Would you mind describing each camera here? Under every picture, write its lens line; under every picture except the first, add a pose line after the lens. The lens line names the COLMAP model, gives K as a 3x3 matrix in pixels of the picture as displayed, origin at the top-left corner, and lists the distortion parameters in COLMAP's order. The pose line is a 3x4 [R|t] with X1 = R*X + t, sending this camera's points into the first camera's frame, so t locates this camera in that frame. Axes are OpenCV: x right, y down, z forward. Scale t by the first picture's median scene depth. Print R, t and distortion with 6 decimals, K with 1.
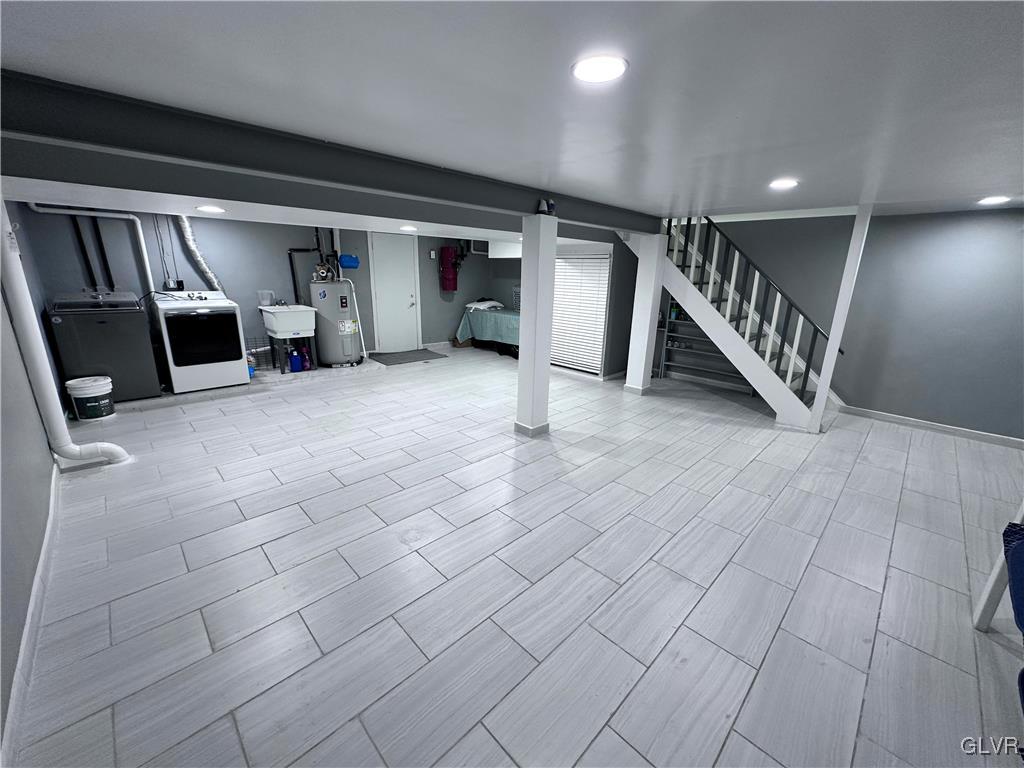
lens RADIAL K [[407.5, 0, 512.0], [0, 407.5, 384.0], [0, 0, 1]] dist [-0.003934, 0.000359]
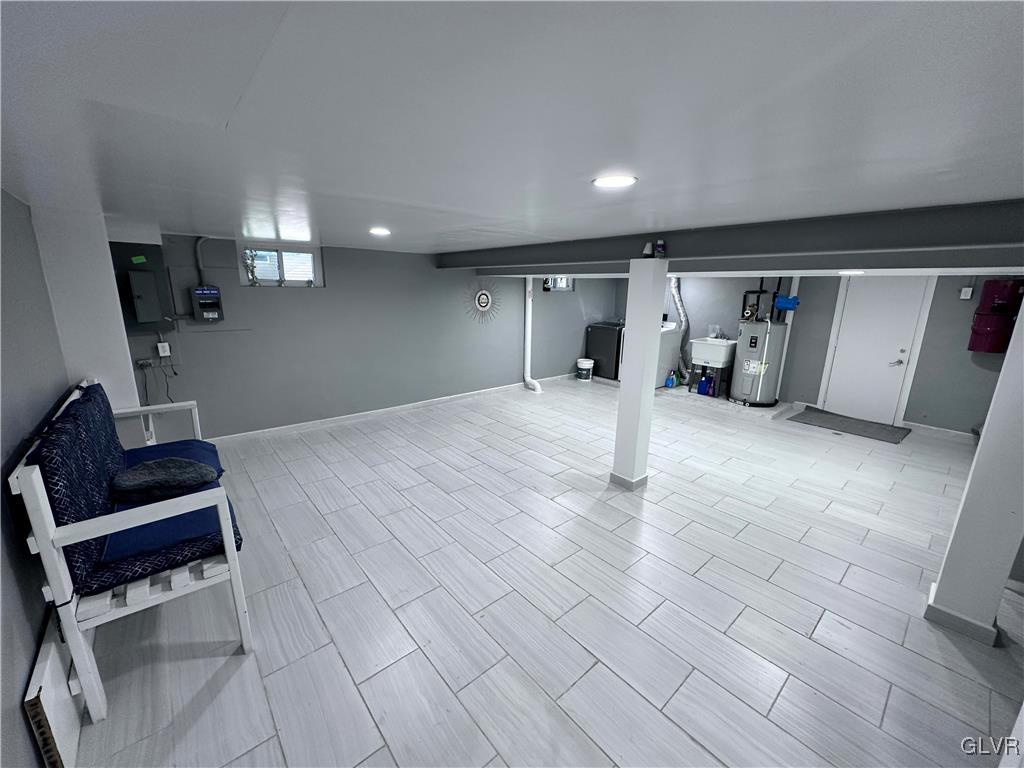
lens RADIAL K [[407.5, 0, 512.0], [0, 407.5, 384.0], [0, 0, 1]] dist [-0.003934, 0.000359]
pose [[-0.058634, 0.204884, -0.977028, 0.922448], [-0.287118, 0.933897, 0.213070, -0.216650], [0.956099, 0.293016, 0.004068, 0.668170]]
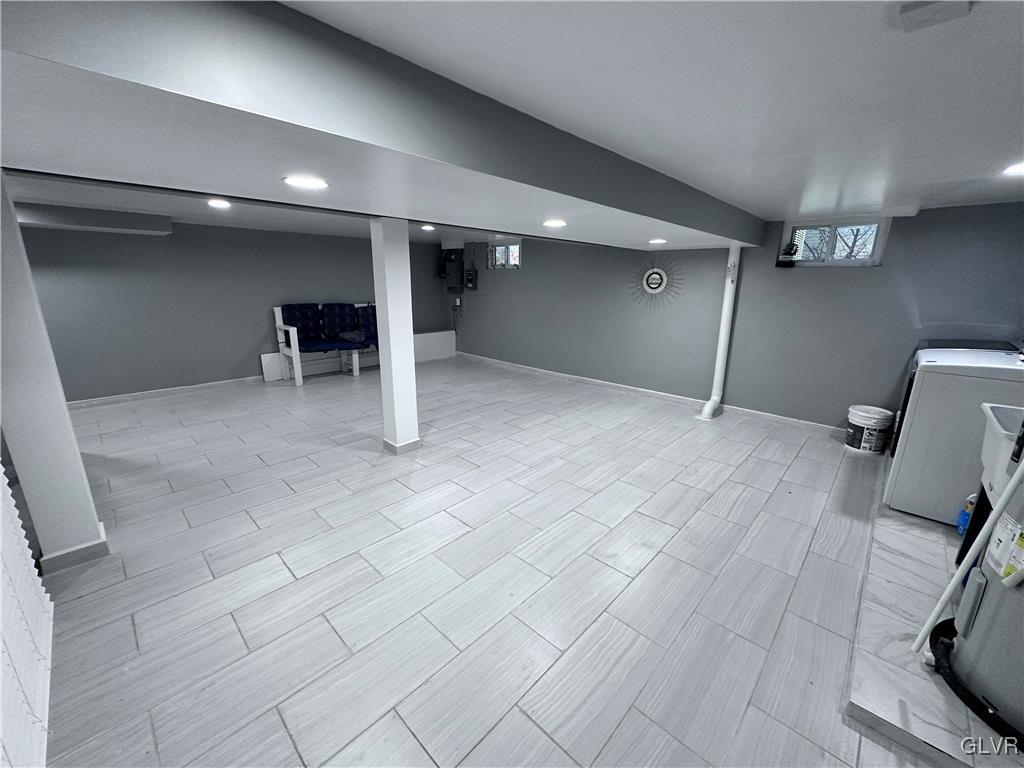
lens RADIAL K [[407.5, 0, 512.0], [0, 407.5, 384.0], [0, 0, 1]] dist [-0.003934, 0.000359]
pose [[-0.998348, -0.025003, -0.051721, -0.150440], [-0.047568, 0.864601, 0.500203, -0.489916], [0.032212, 0.501837, -0.864362, 1.729045]]
